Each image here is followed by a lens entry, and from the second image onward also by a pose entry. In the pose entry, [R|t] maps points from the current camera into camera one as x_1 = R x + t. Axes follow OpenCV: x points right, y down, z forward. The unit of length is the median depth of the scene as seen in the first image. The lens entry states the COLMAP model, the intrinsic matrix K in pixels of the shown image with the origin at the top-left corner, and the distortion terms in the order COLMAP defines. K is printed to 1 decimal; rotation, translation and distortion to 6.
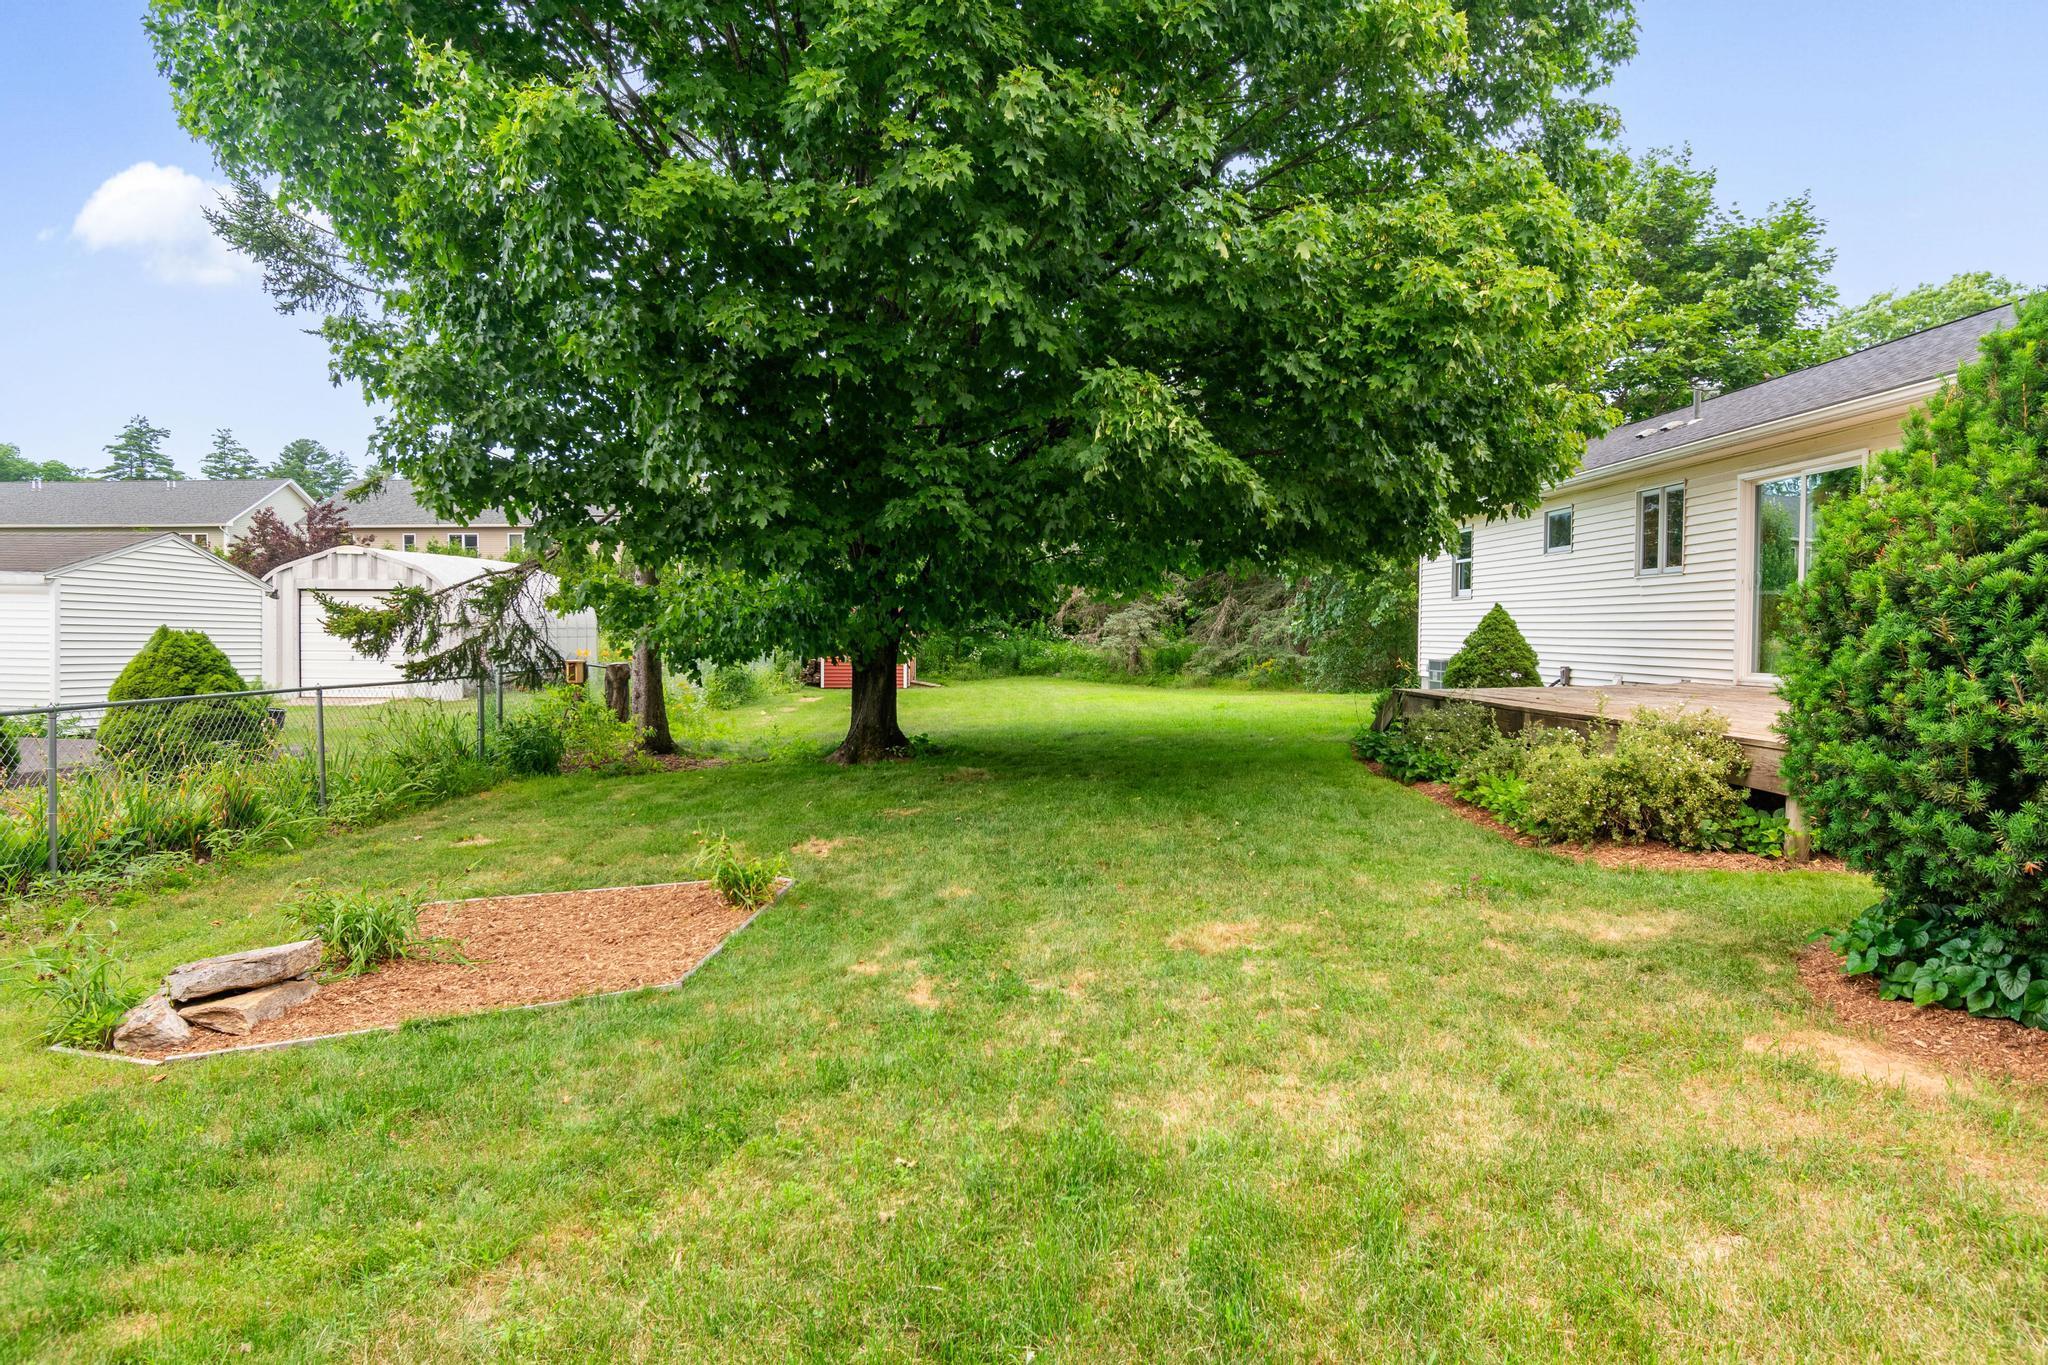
lens RADIAL K [[1266.8, 0, 1024.0], [0, 1266.8, 682.5], [0, 0, 1]] dist [0.004172, 0.001146]
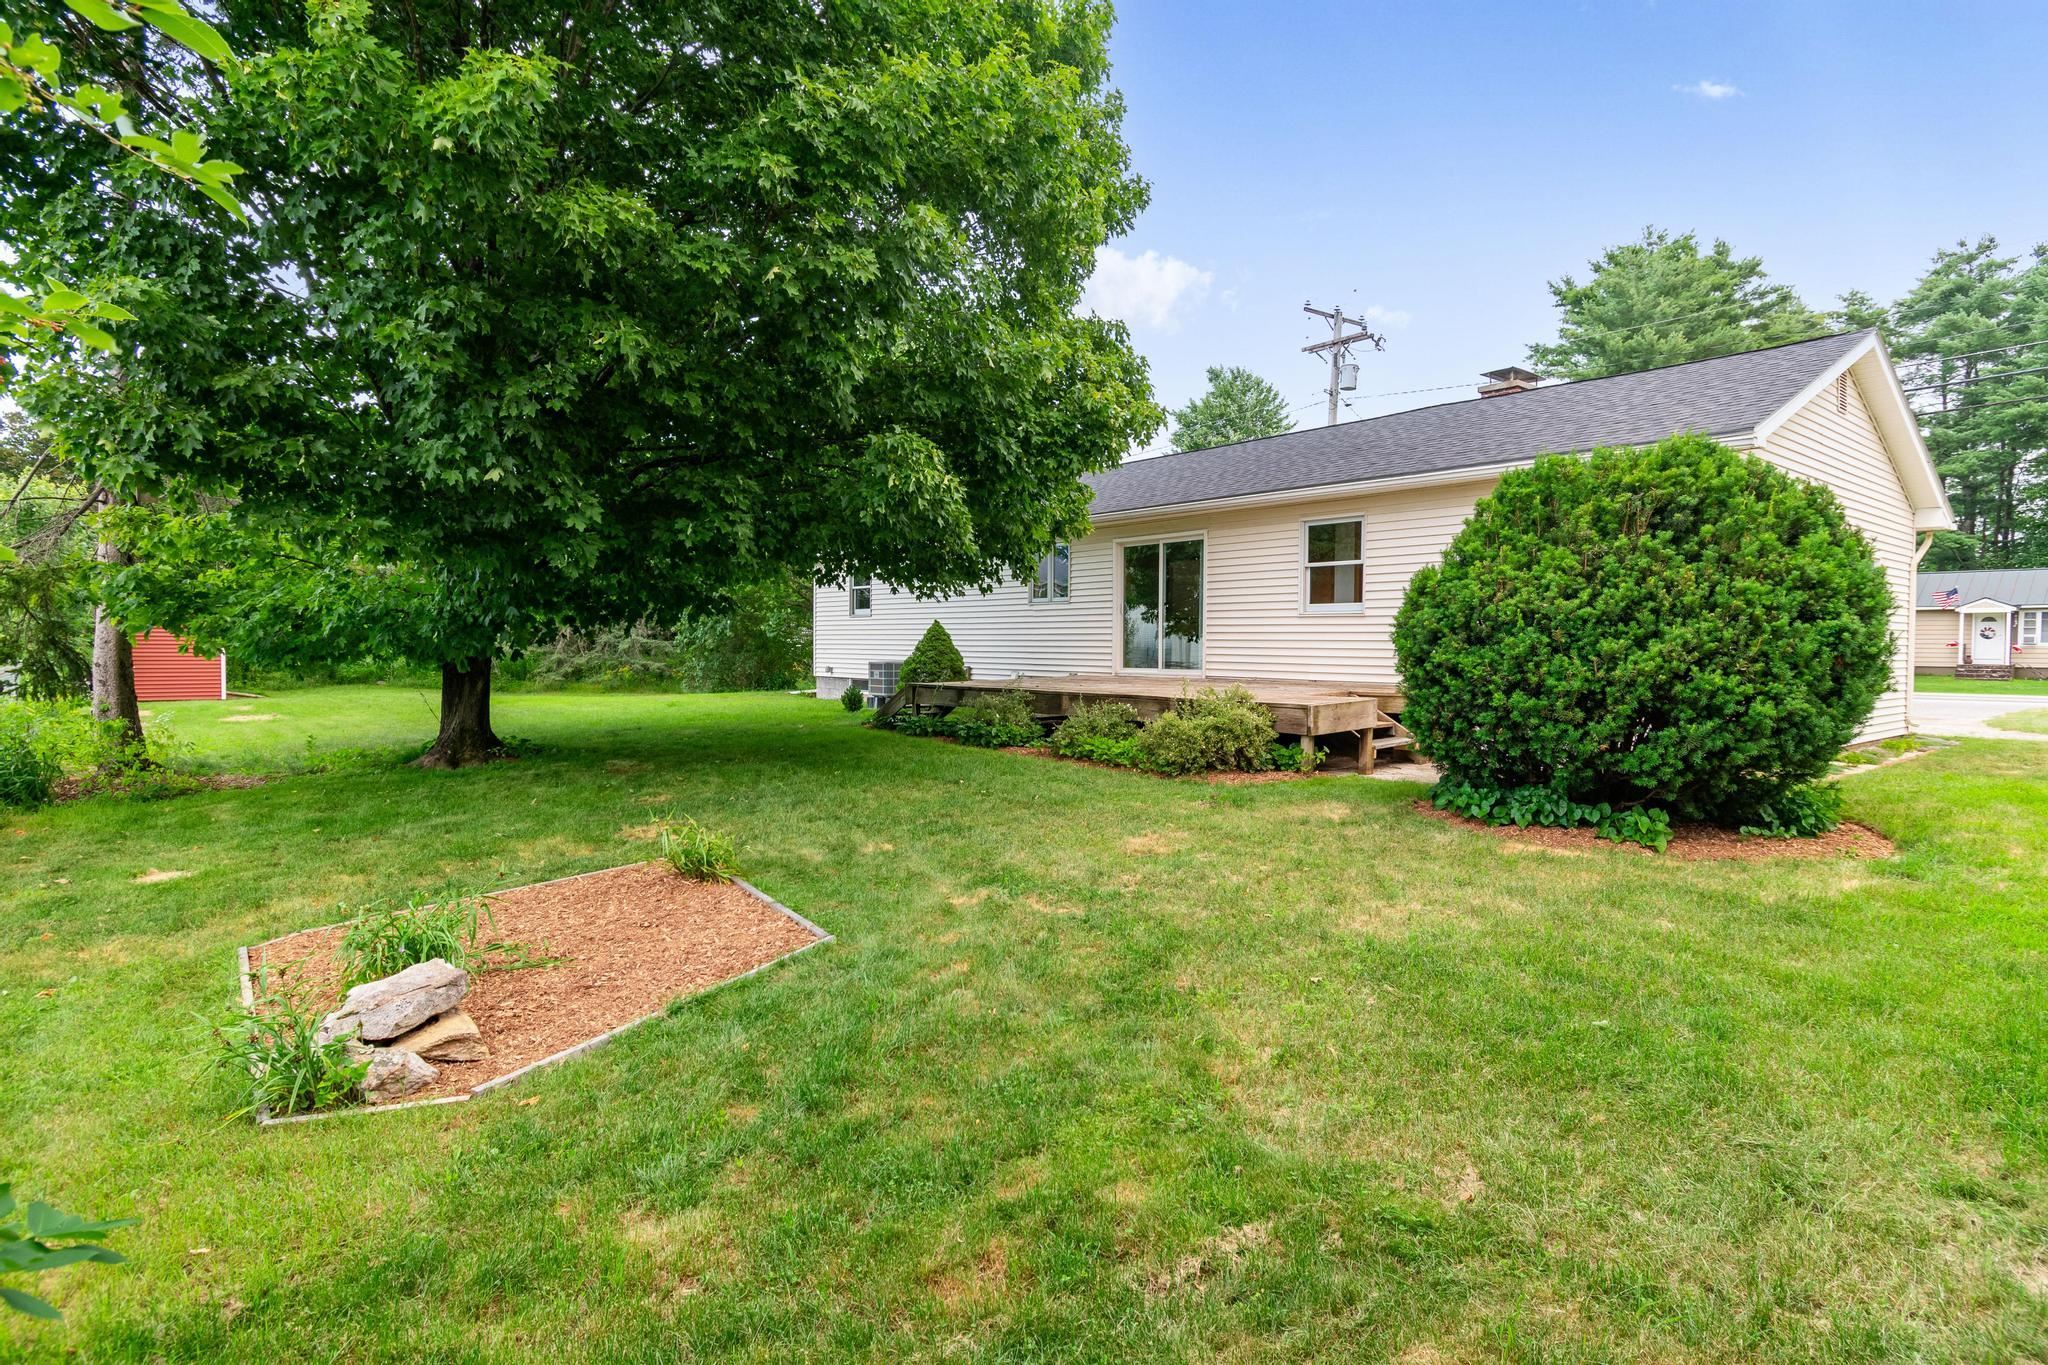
lens RADIAL K [[1056.5, 0, 1024.0], [0, 1056.5, 682.5], [0, 0, 1]] dist [-0.000103, -0.000263]
pose [[0.788737, -0.017865, 0.614471, -0.552199], [0.019927, 0.999795, 0.003490, 0.005636], [-0.614407, 0.009492, 0.788932, 0.104902]]
